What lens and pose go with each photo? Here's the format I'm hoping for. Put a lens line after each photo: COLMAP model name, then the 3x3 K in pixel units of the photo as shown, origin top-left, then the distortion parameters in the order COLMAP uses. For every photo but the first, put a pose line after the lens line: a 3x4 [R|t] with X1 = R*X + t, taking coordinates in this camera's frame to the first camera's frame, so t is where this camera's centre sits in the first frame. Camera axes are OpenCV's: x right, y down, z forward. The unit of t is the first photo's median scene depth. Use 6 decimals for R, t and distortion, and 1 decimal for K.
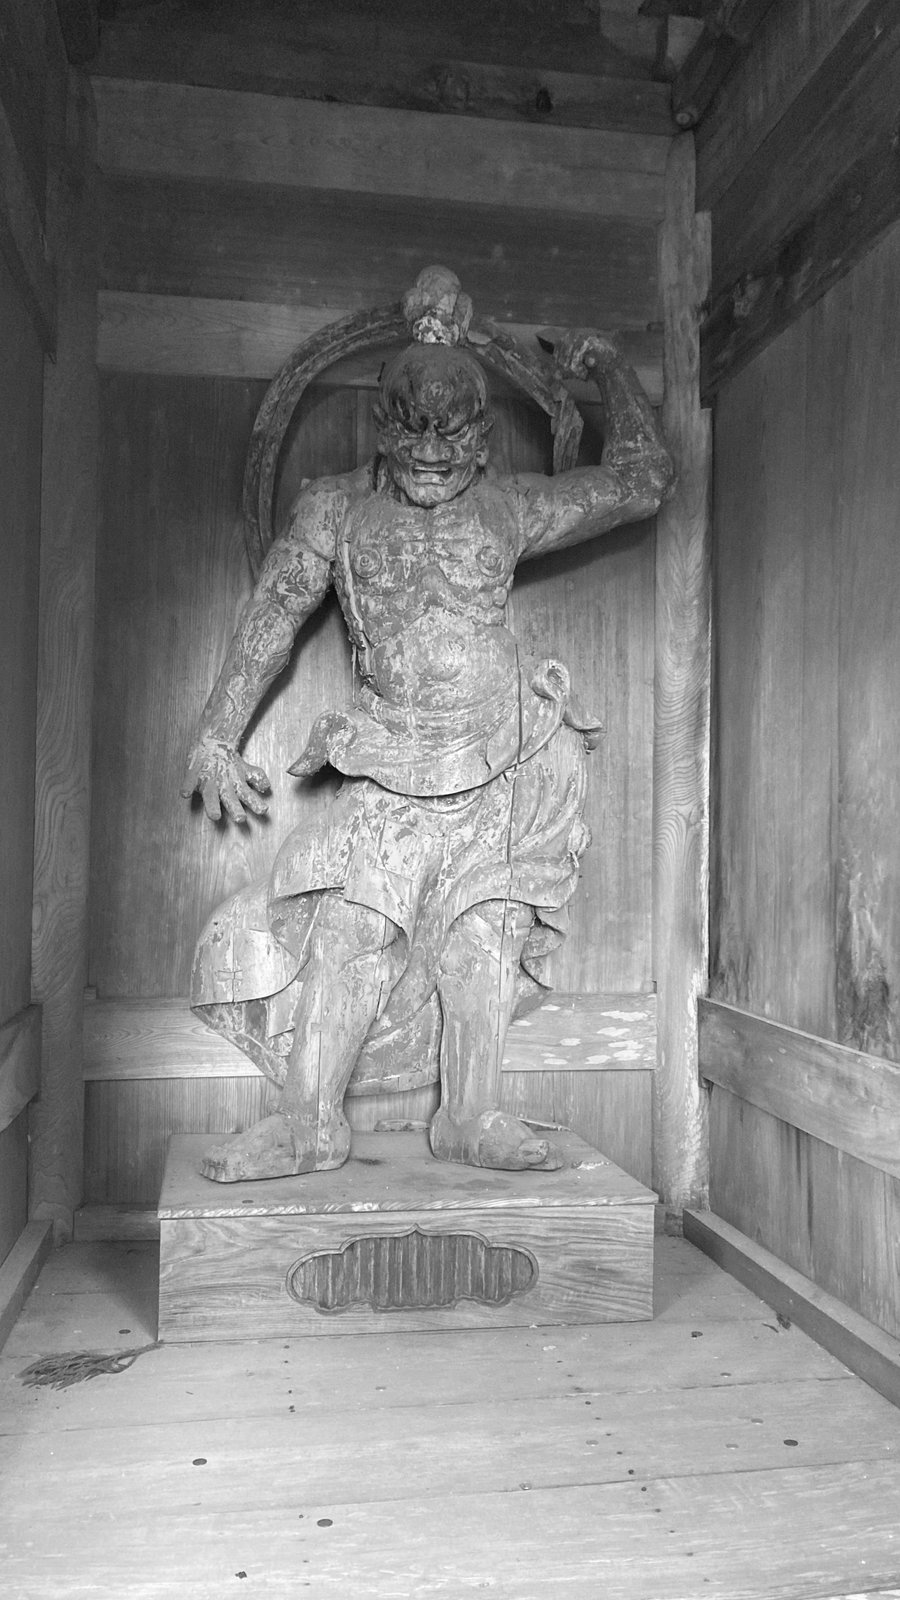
lens RADIAL K [[1313.8, 0, 450.0], [0, 1313.8, 800.0], [0, 0, 1]] dist [0.031992, -0.055270]
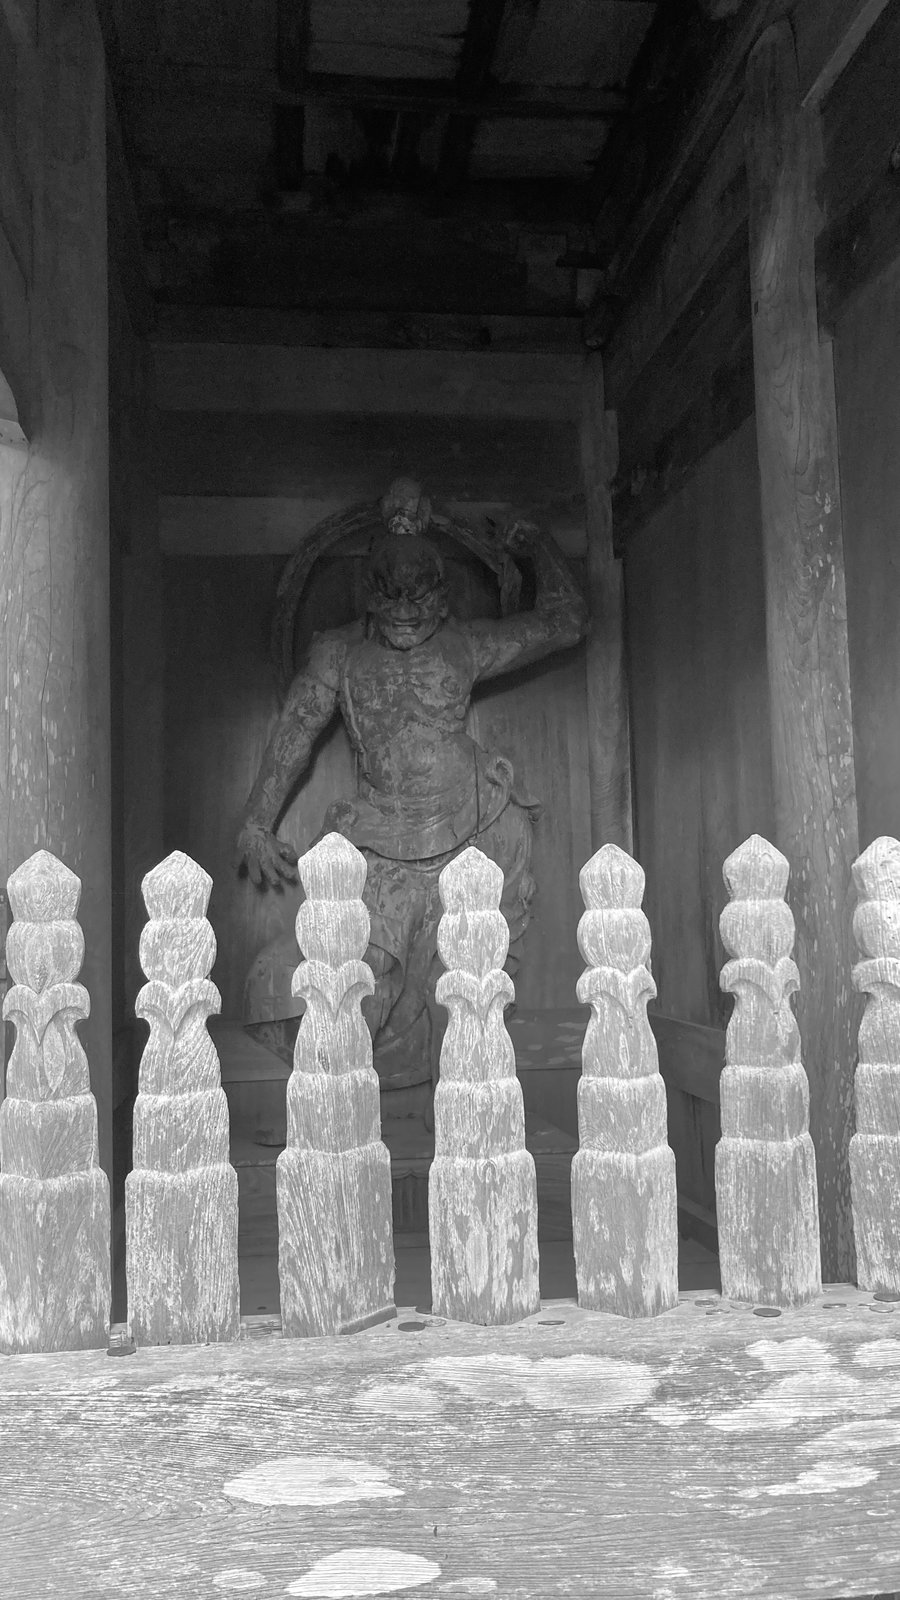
lens RADIAL K [[1490.0, 0, 450.0], [0, 1490.0, 800.0], [0, 0, 1]] dist [0.065802, -0.001905]
pose [[0.998457, -0.039050, -0.039479, 0.083315], [0.036781, 0.997716, -0.056653, 0.023445], [0.041601, 0.055113, 0.997613, -0.528514]]
